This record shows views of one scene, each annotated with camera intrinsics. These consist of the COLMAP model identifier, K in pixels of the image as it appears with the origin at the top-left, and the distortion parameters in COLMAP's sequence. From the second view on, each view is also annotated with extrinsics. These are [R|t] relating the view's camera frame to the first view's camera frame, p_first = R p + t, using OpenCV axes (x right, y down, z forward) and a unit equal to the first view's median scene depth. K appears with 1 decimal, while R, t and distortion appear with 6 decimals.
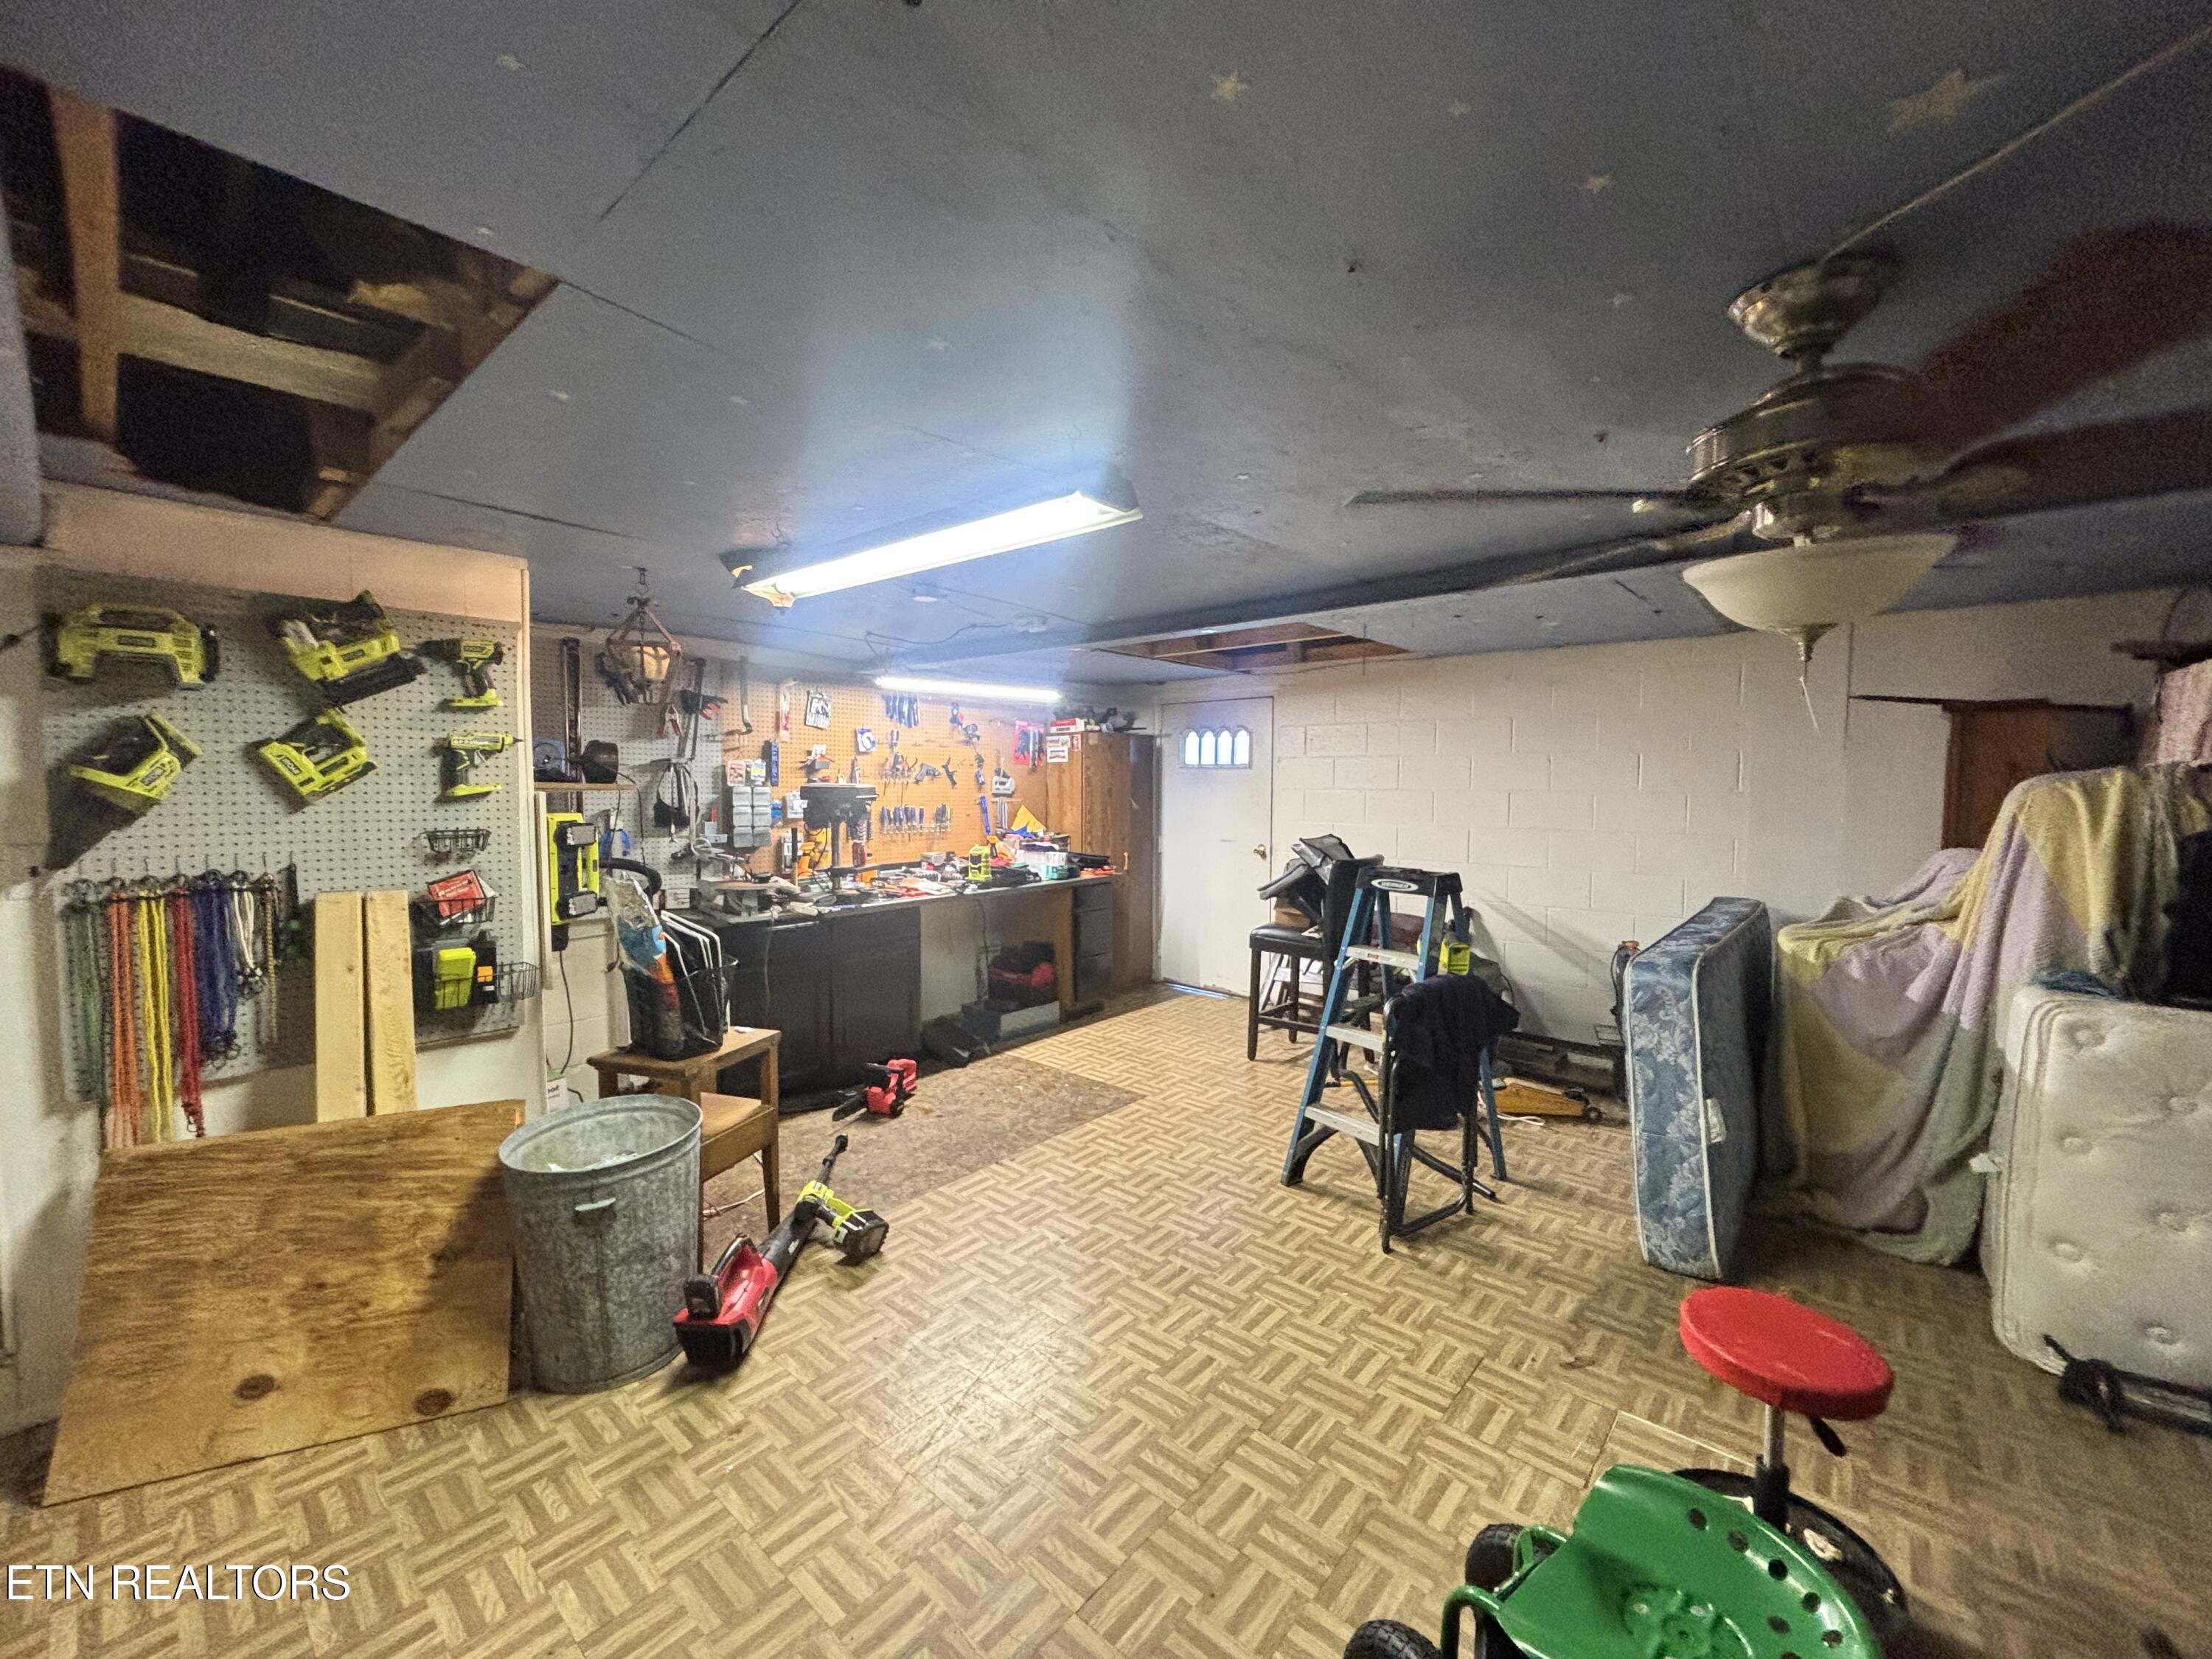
lens RADIAL K [[897.9, 0, 1099.1], [0, 897.9, 831.1], [0, 0, 1]] dist [0.003596, -0.001918]
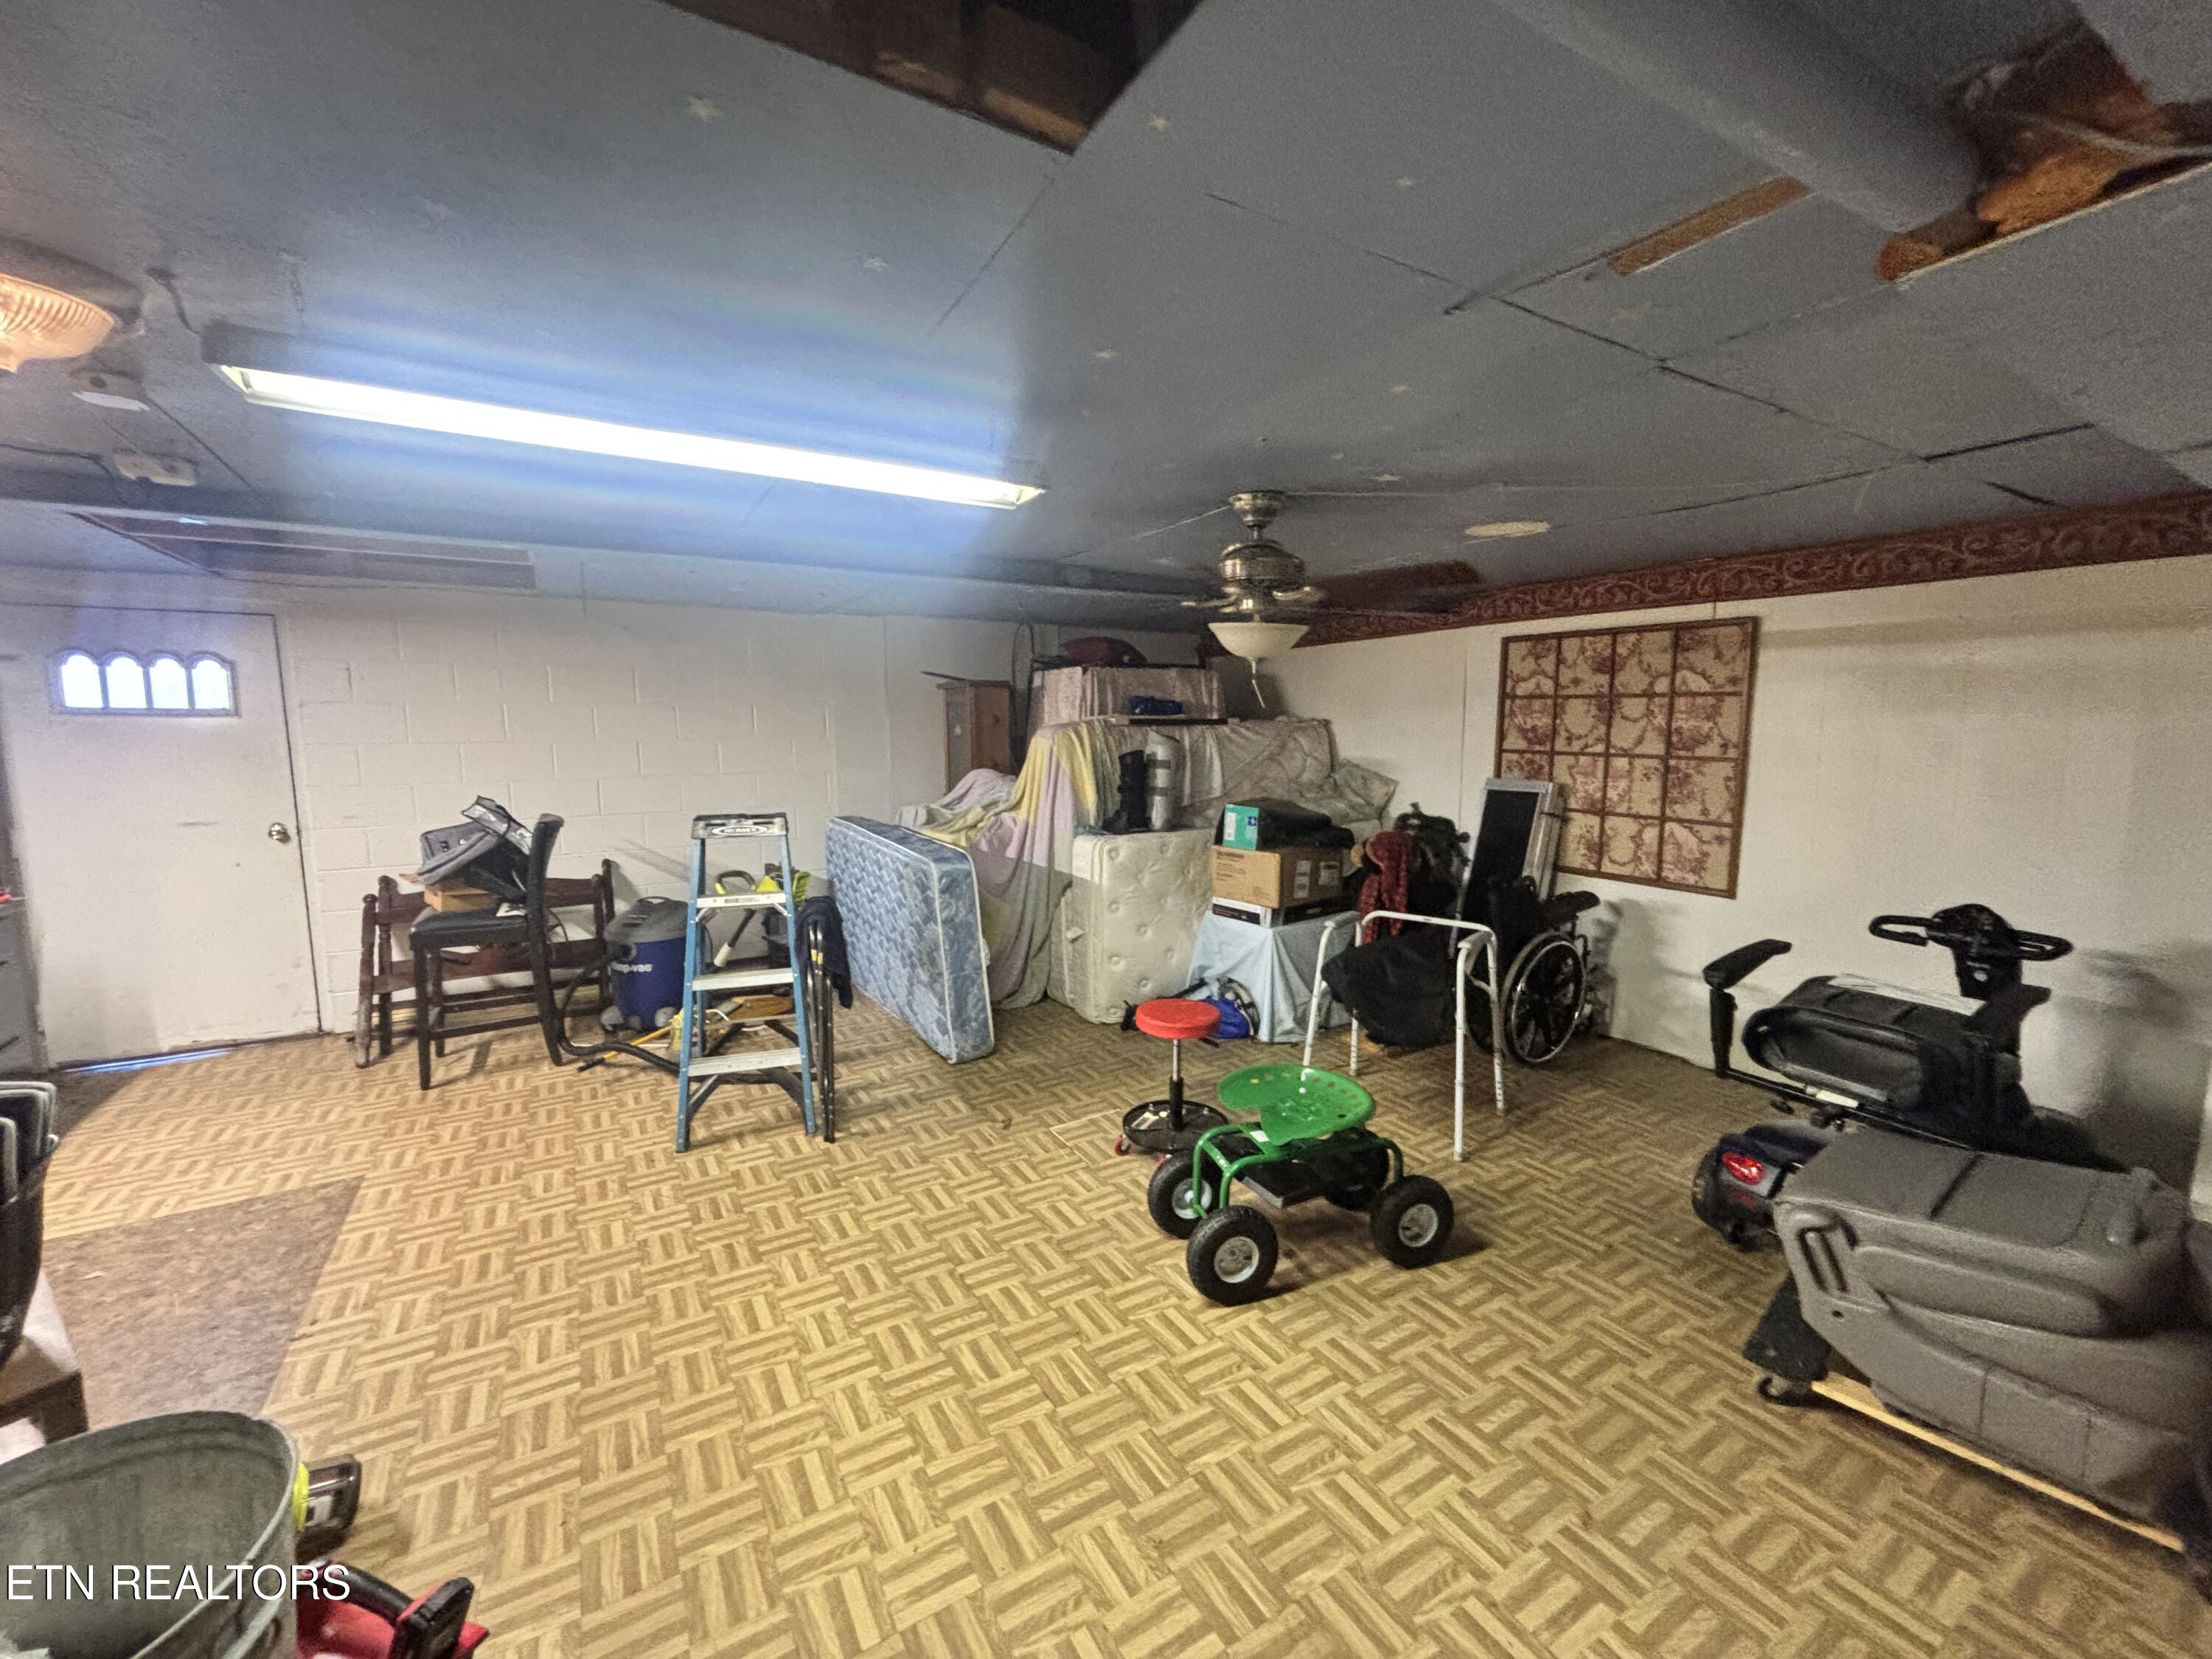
lens RADIAL K [[897.9, 0, 1107.3], [0, 897.9, 821.4], [0, 0, 1]] dist [0.003596, -0.001918]
pose [[0.289318, -0.101568, 0.951829, -0.412171], [0.061621, 0.994269, 0.087367, -0.010724], [-0.955248, 0.033376, 0.293919, 0.208118]]
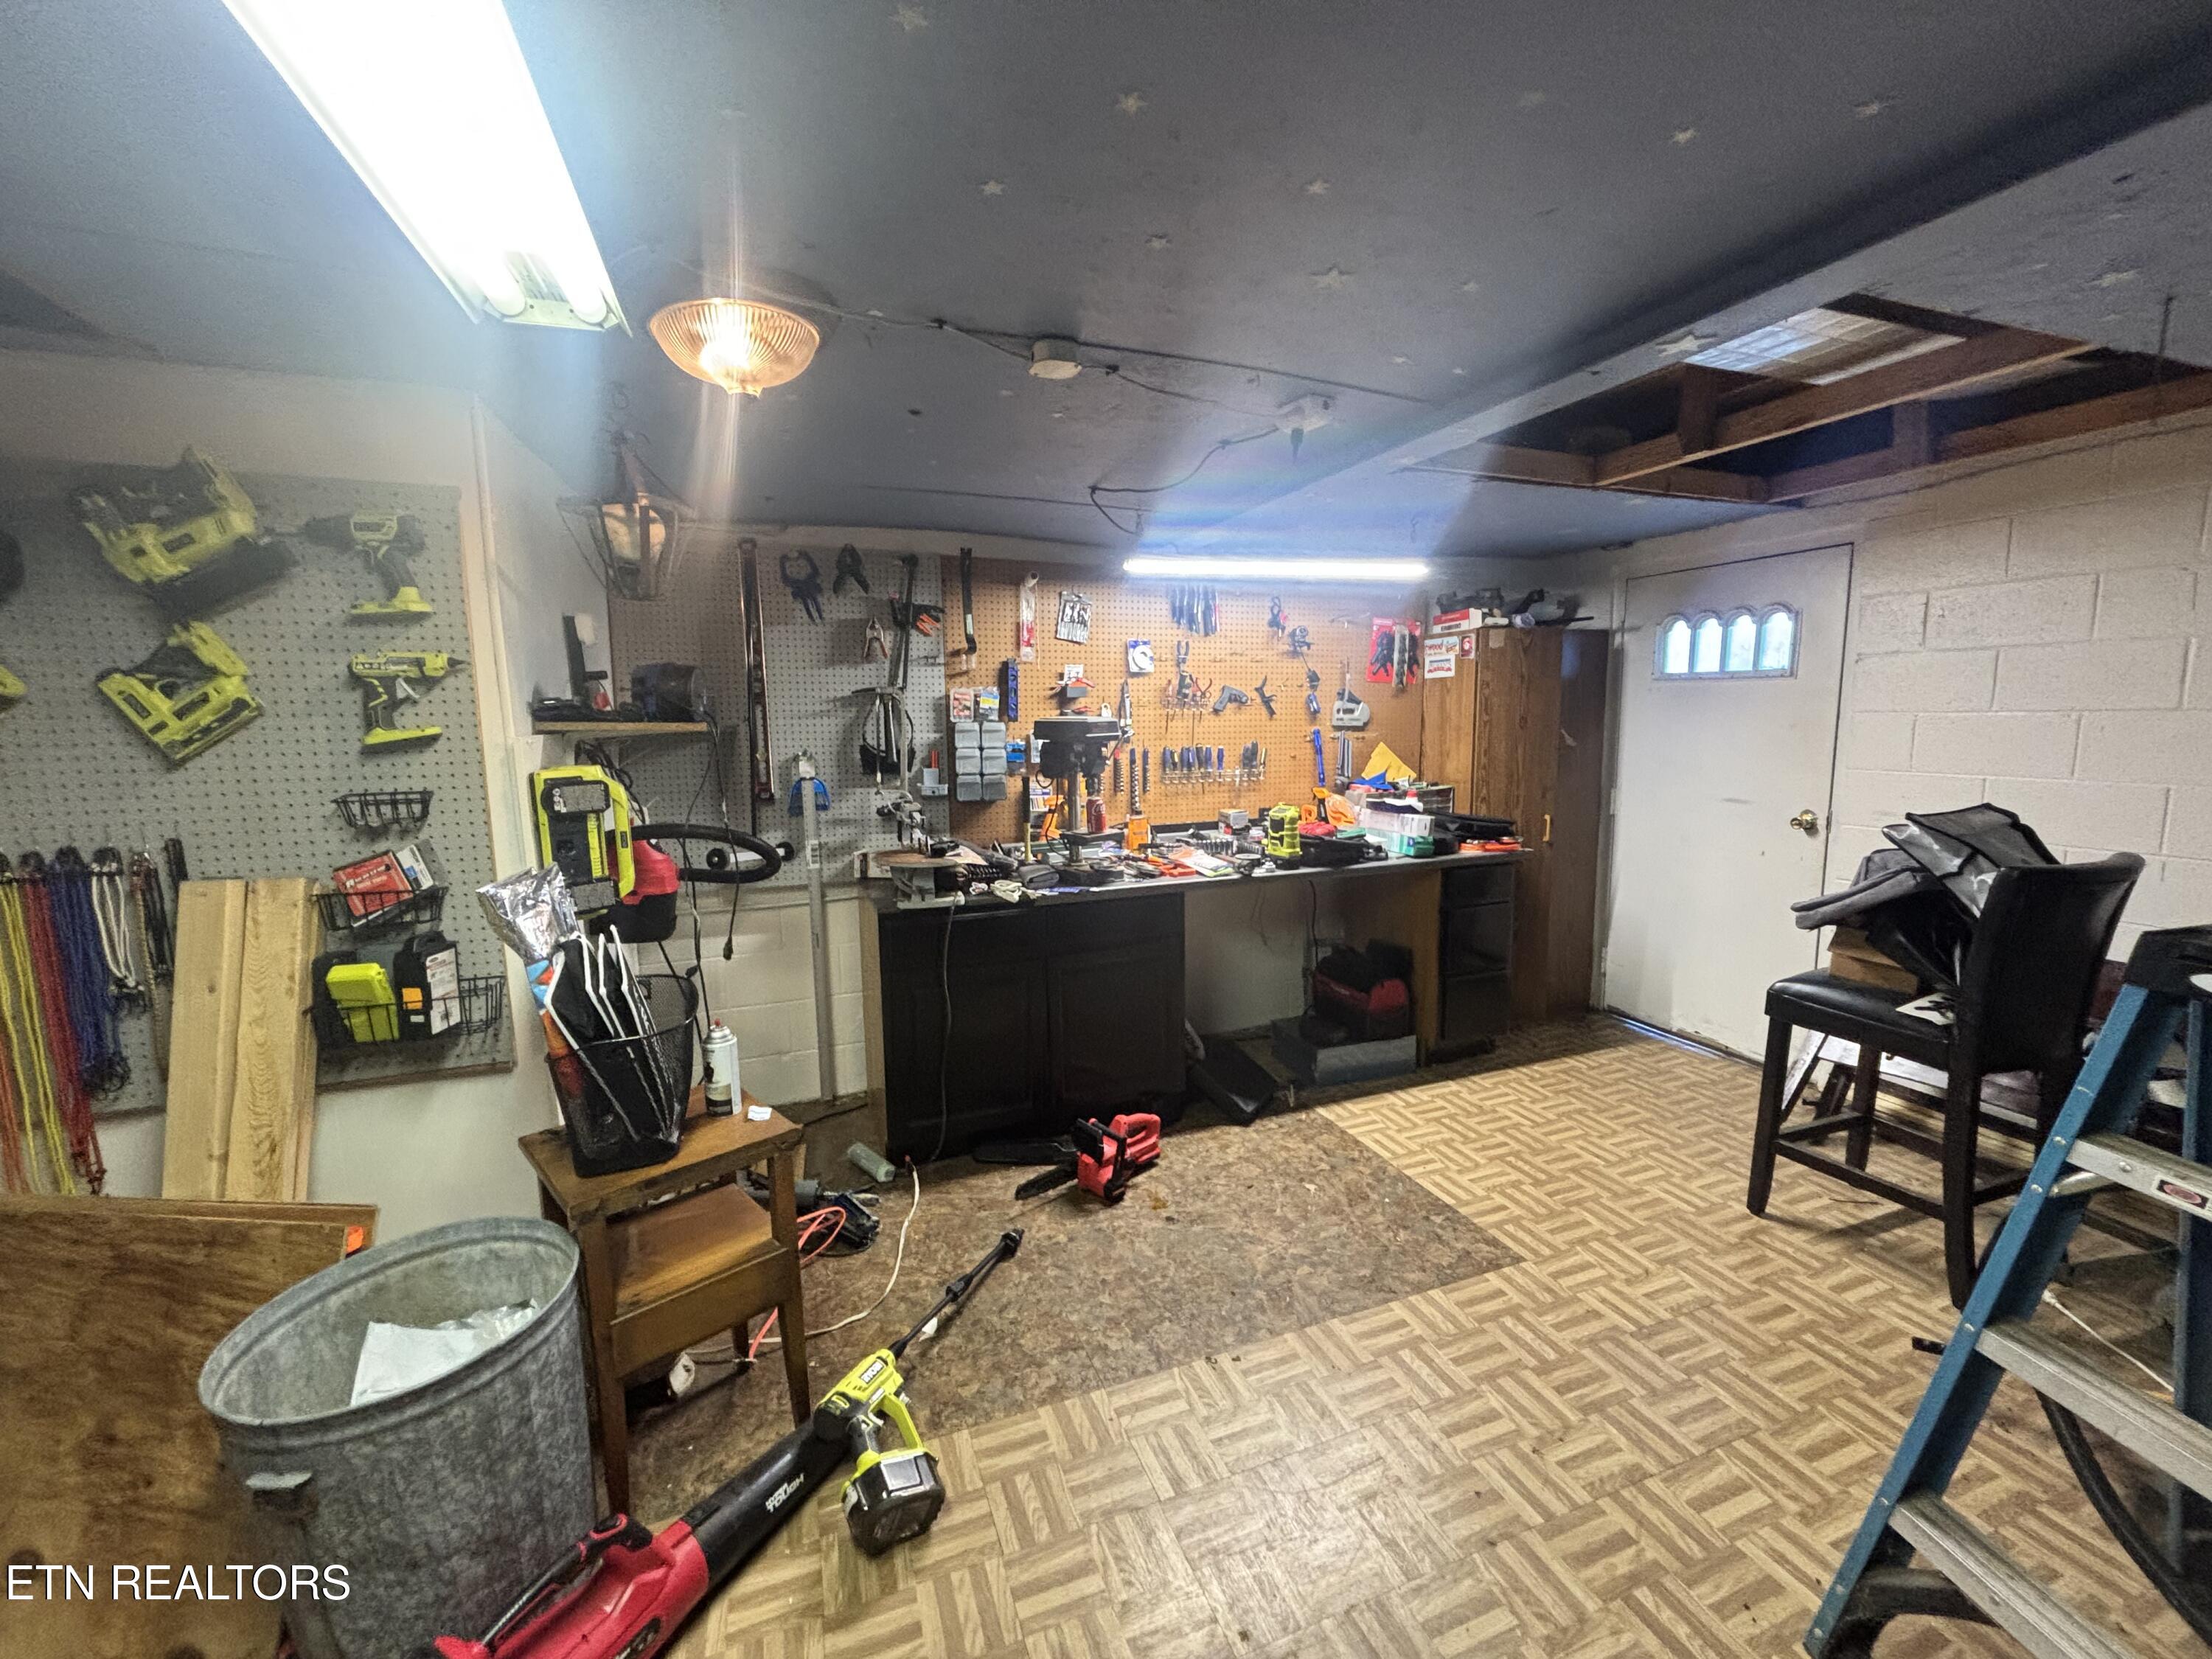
lens RADIAL K [[897.9, 0, 1105.8], [0, 897.9, 833.2], [0, 0, 1]] dist [0.003596, -0.001918]
pose [[0.883661, 0.043656, -0.466087, 0.070304], [-0.006626, 0.996709, 0.080794, -0.018046], [0.468080, -0.068306, 0.881042, 0.378289]]
